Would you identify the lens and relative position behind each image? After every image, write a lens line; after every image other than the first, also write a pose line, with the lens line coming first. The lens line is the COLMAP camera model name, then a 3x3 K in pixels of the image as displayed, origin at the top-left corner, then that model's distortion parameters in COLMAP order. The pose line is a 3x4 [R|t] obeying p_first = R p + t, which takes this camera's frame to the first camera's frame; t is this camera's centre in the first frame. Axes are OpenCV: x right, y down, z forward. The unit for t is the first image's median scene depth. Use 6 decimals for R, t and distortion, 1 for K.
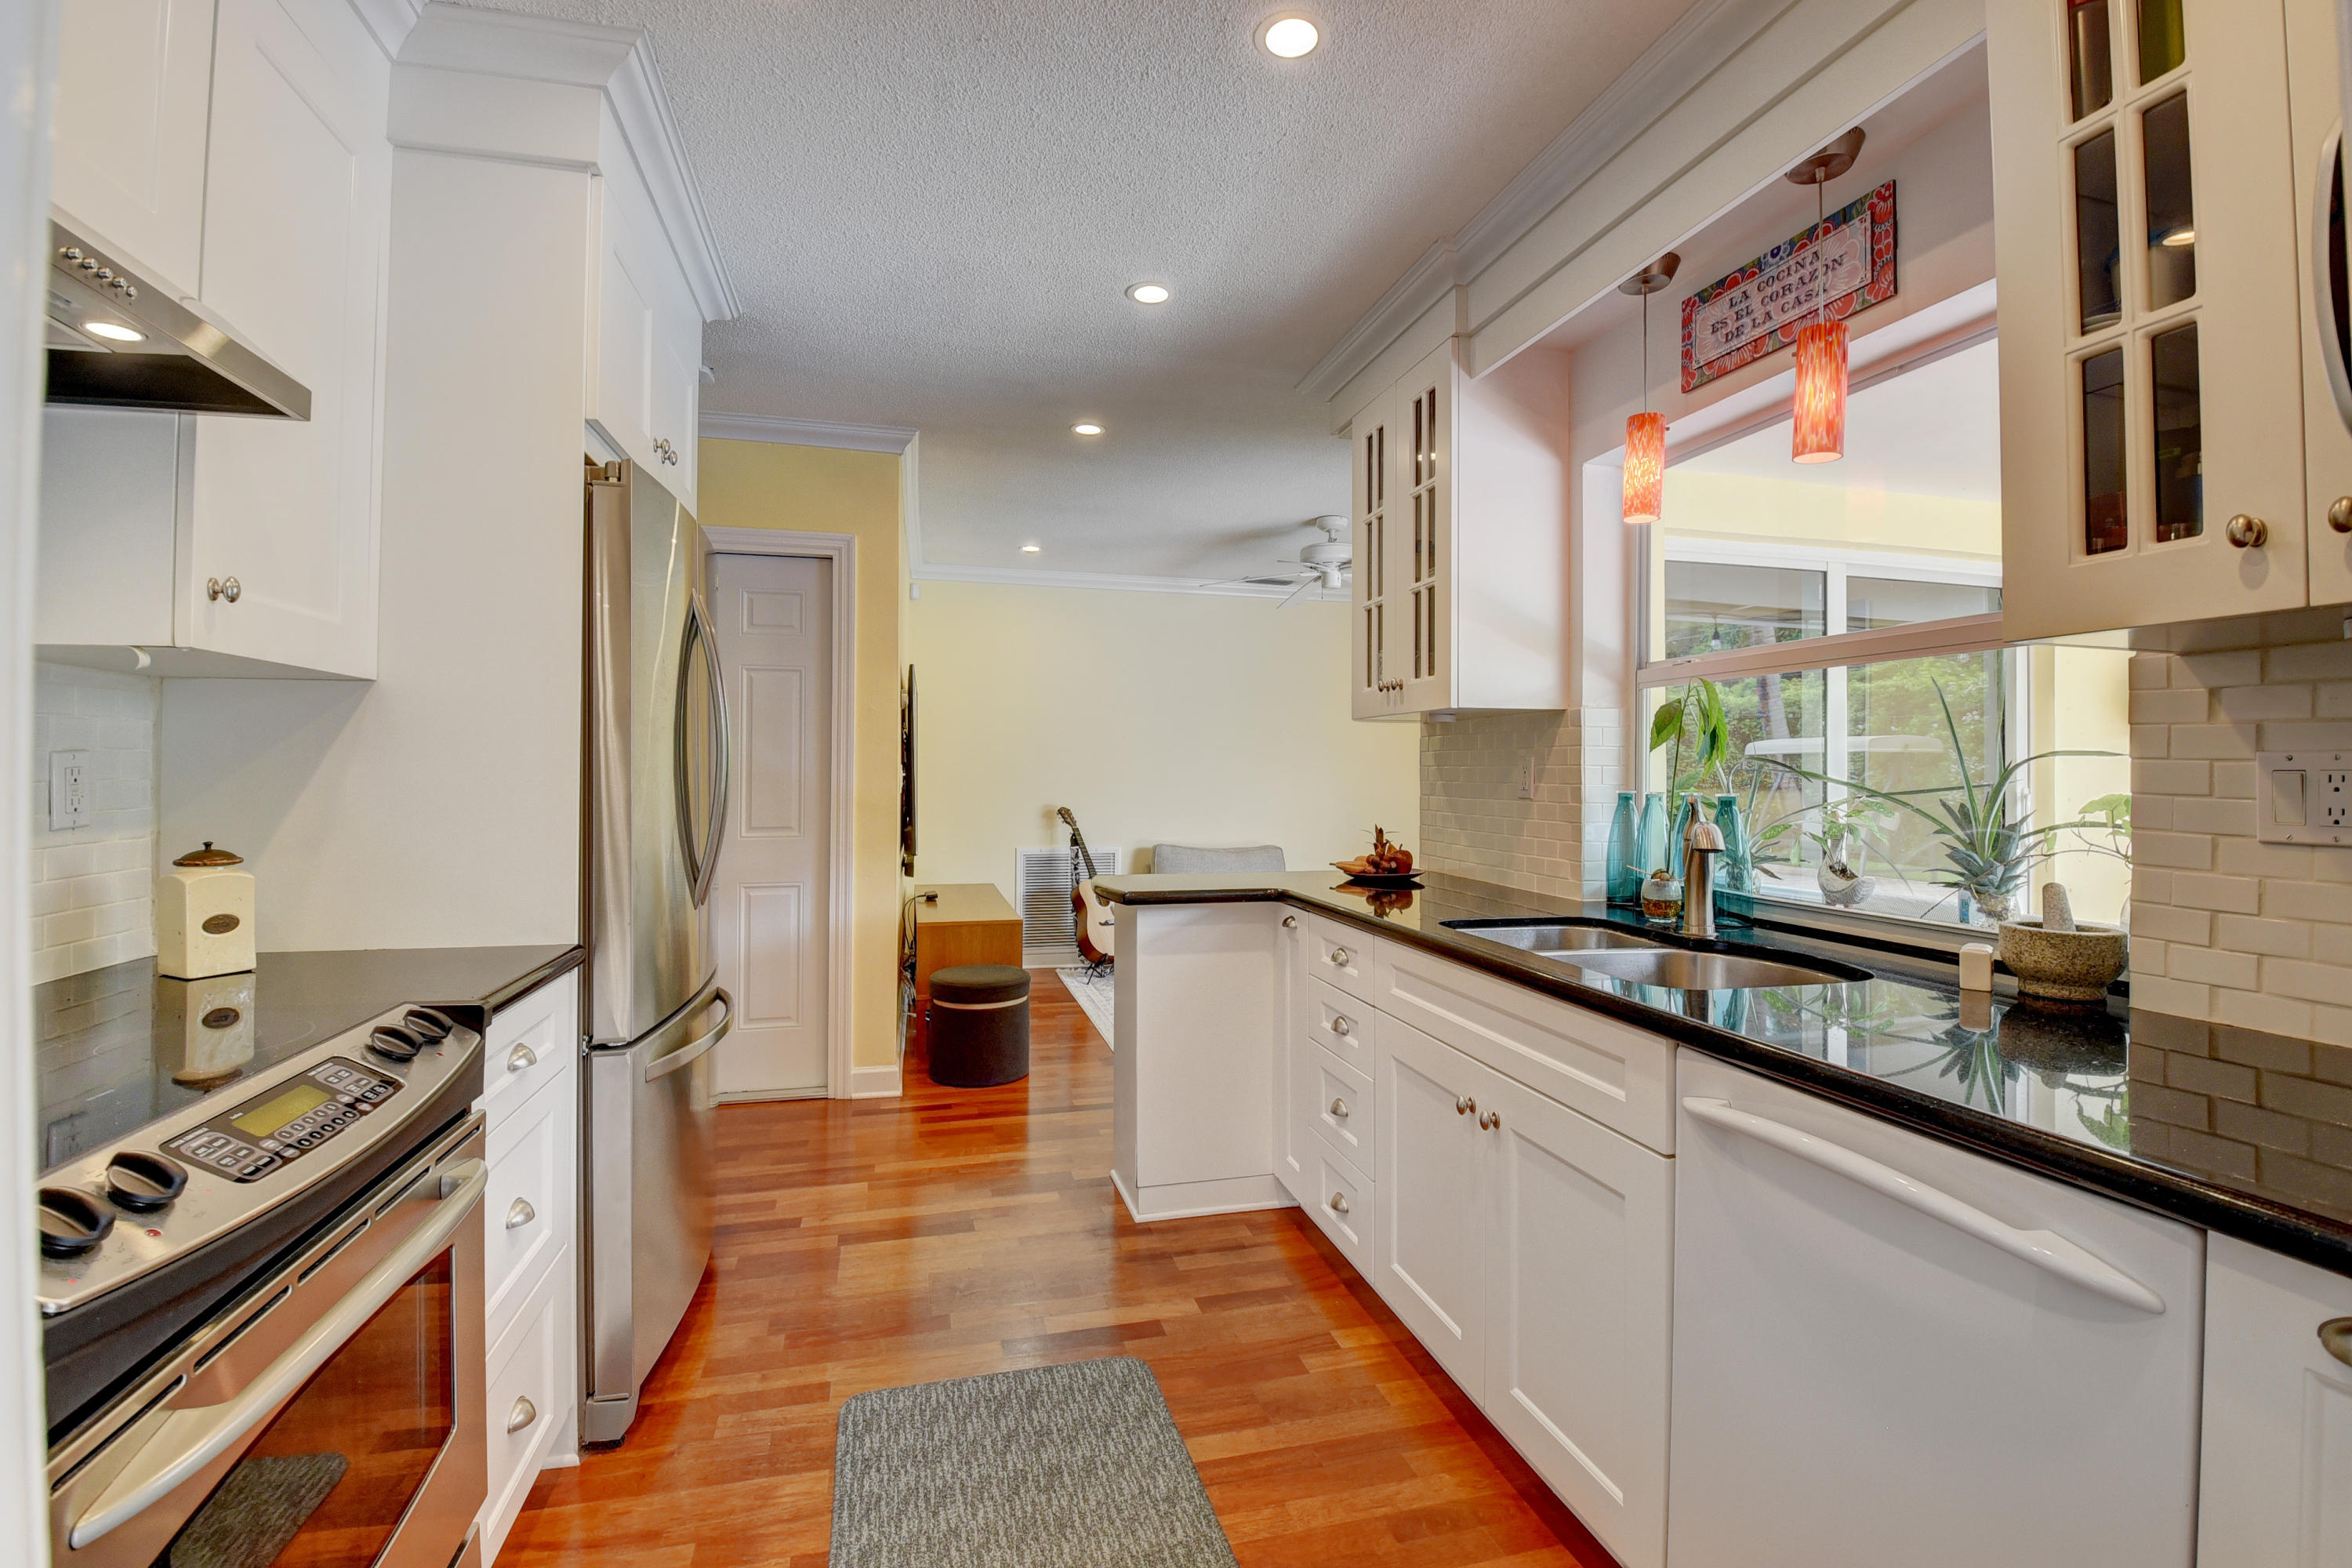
lens RADIAL K [[1045.4, 0, 1176.8], [0, 1045.4, 768.3], [0, 0, 1]] dist [0.002053, -0.015894]
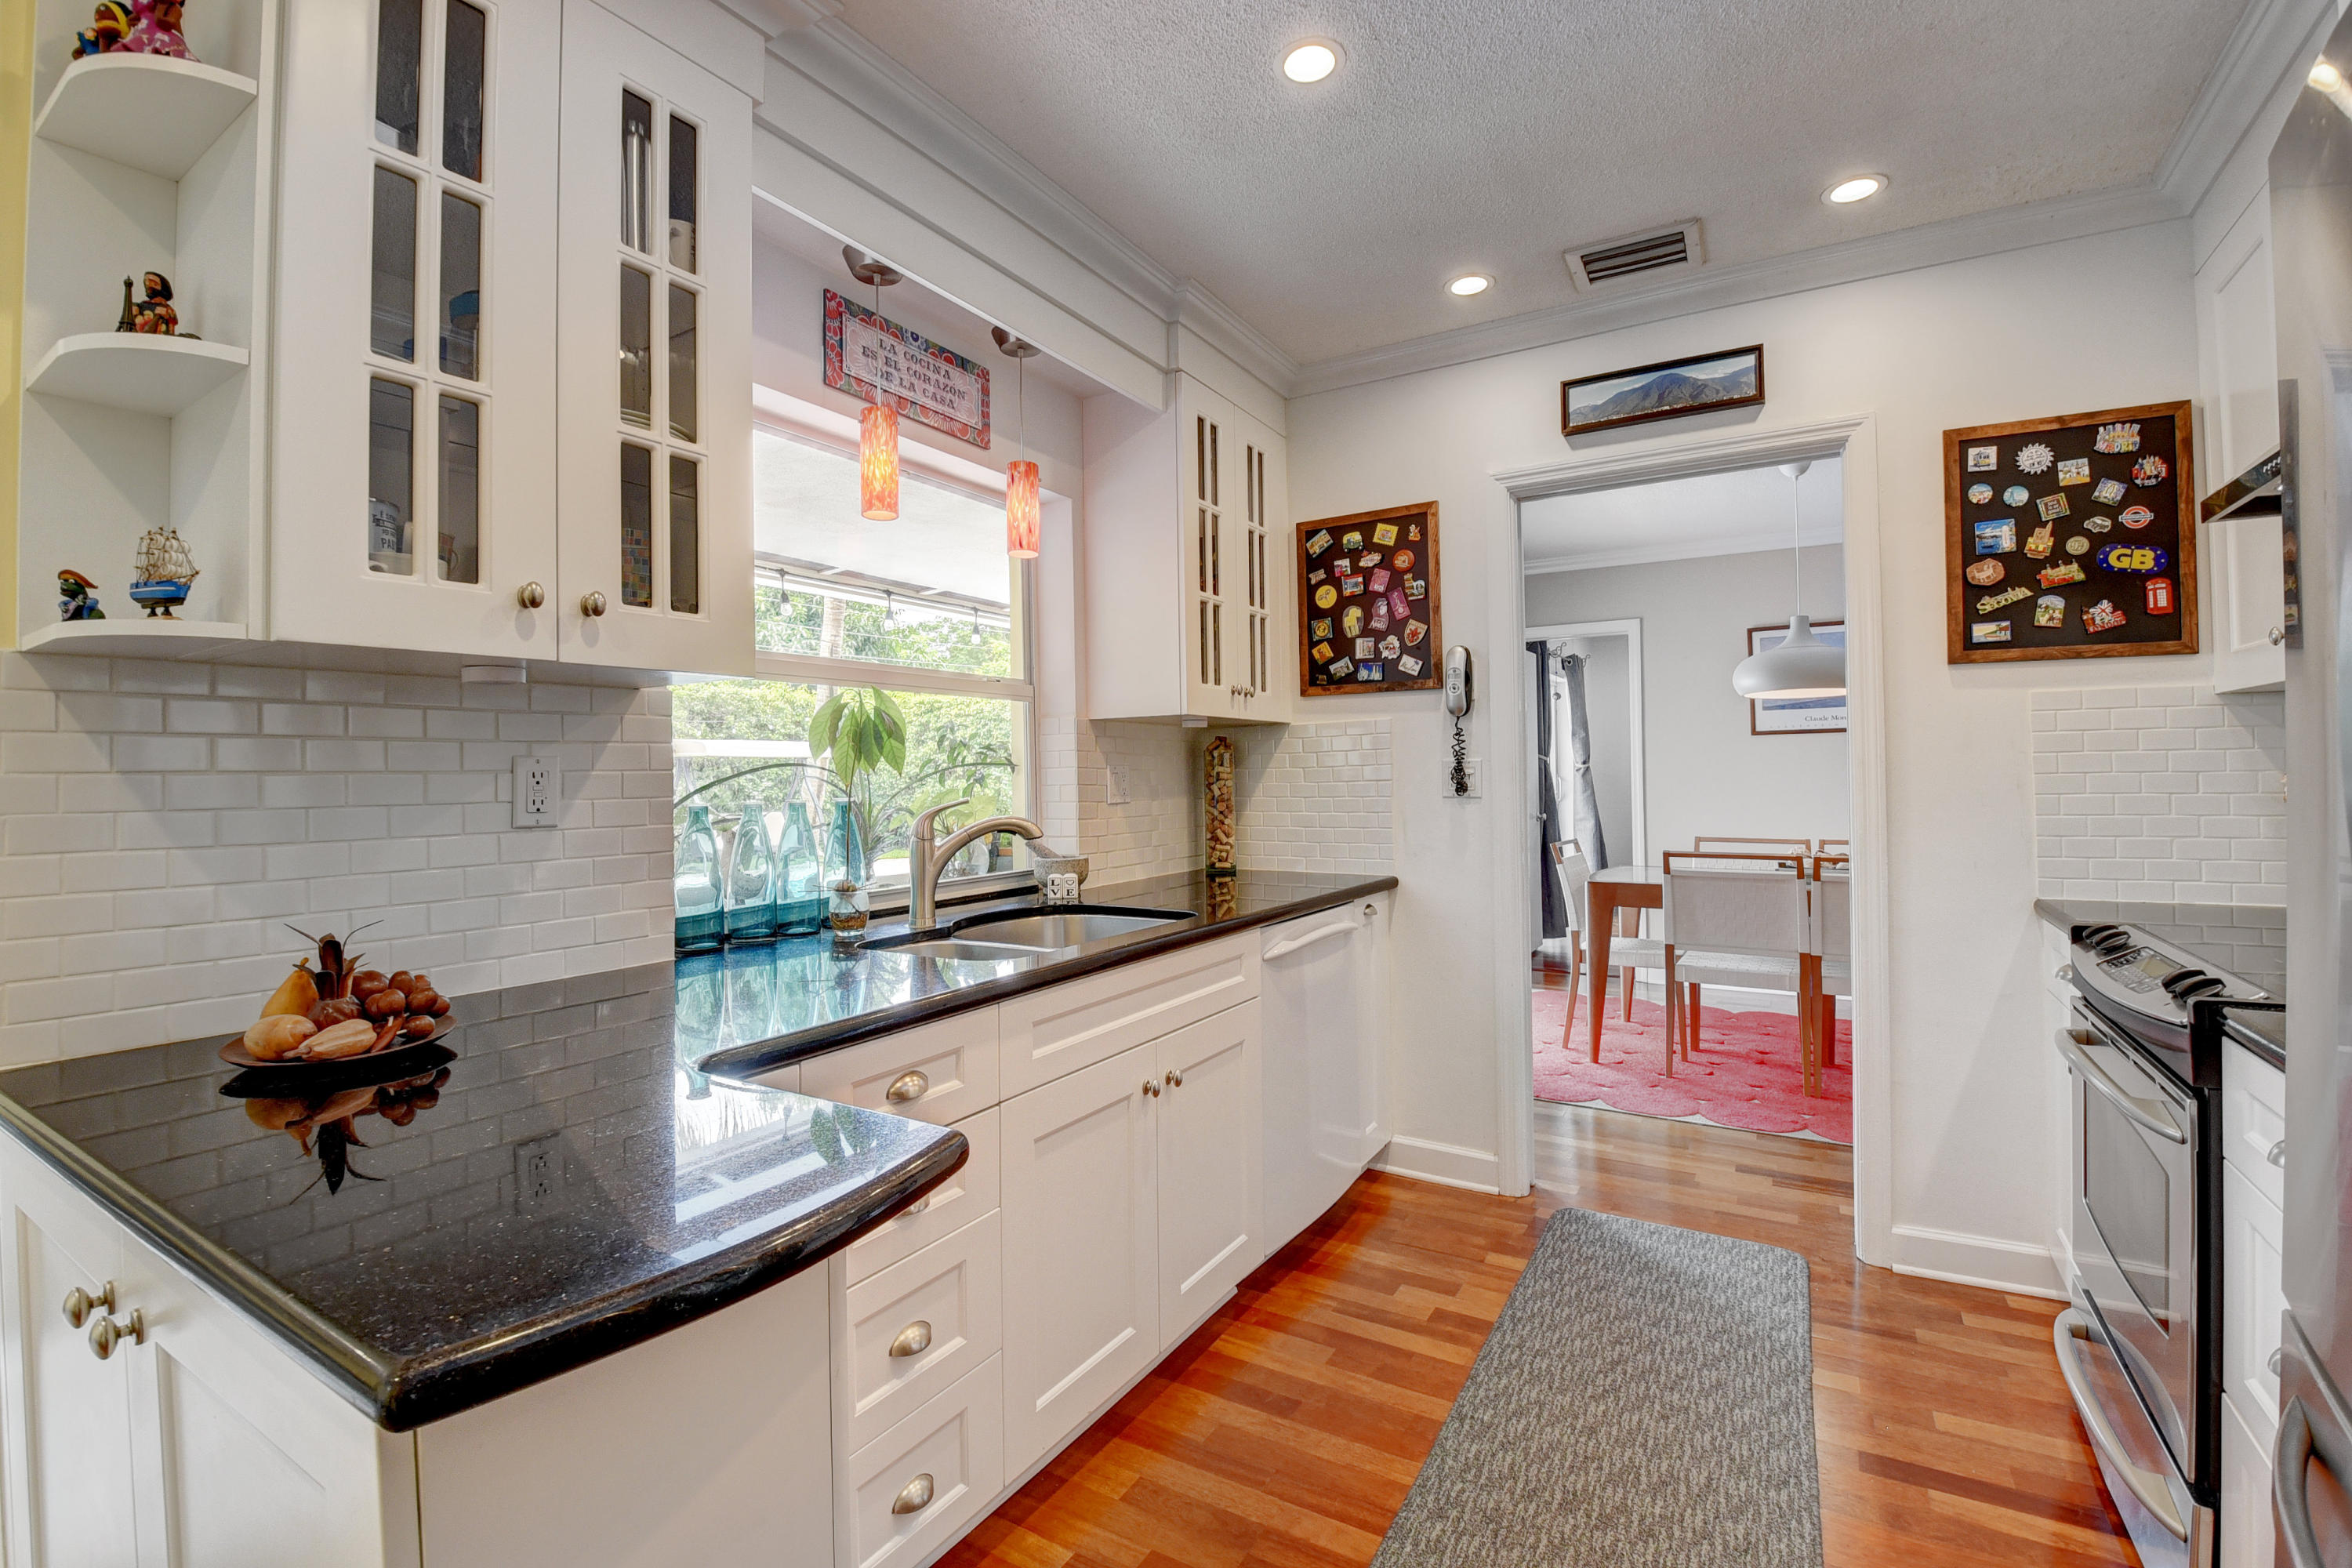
lens RADIAL K [[1045.4, 0, 1161.4], [0, 1045.4, 760.4], [0, 0, 1]] dist [0.002053, -0.015894]
pose [[-0.687585, 0.014776, 0.725953, -0.453124], [0.009801, 0.999891, -0.011069, 0.001341], [-0.726038, -0.000496, -0.687655, 1.546059]]
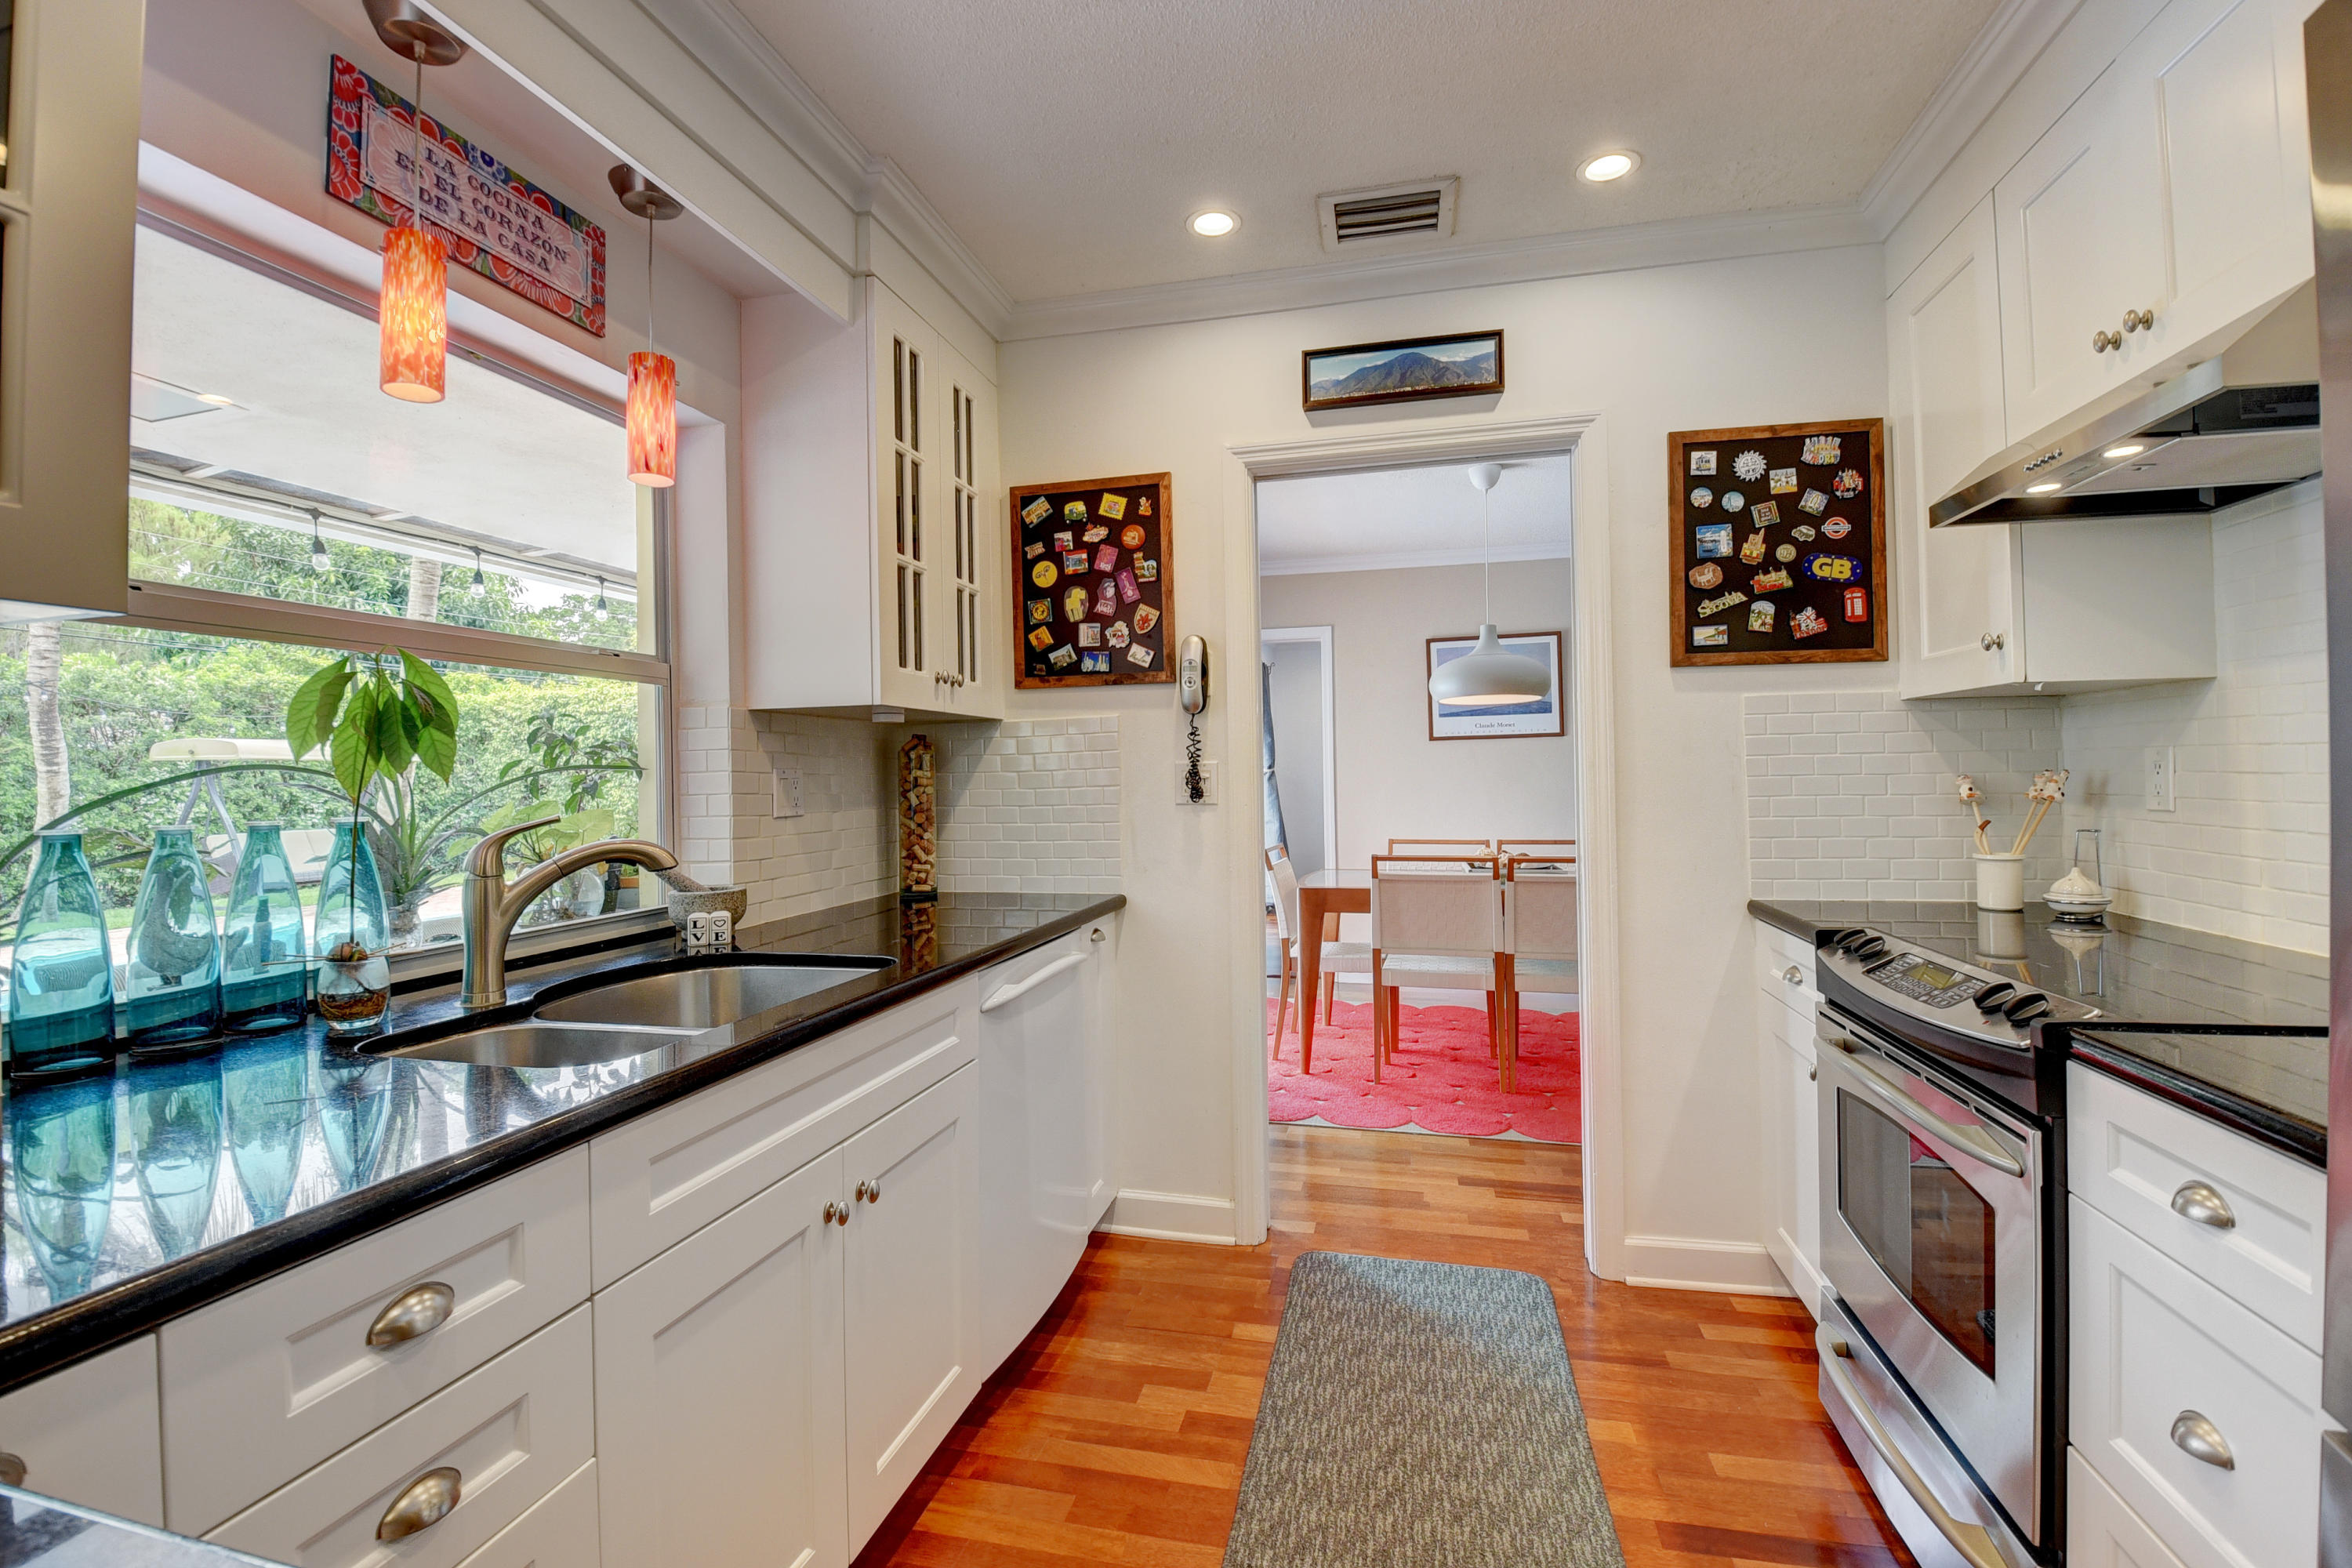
lens RADIAL K [[1045.4, 0, 1167.5], [0, 1045.4, 758.8], [0, 0, 1]] dist [0.002053, -0.015894]
pose [[-0.874460, 0.017699, 0.484774, -0.282885], [0.012120, 0.999819, -0.014642, 0.002377], [-0.484945, -0.006928, -0.874517, 1.397486]]
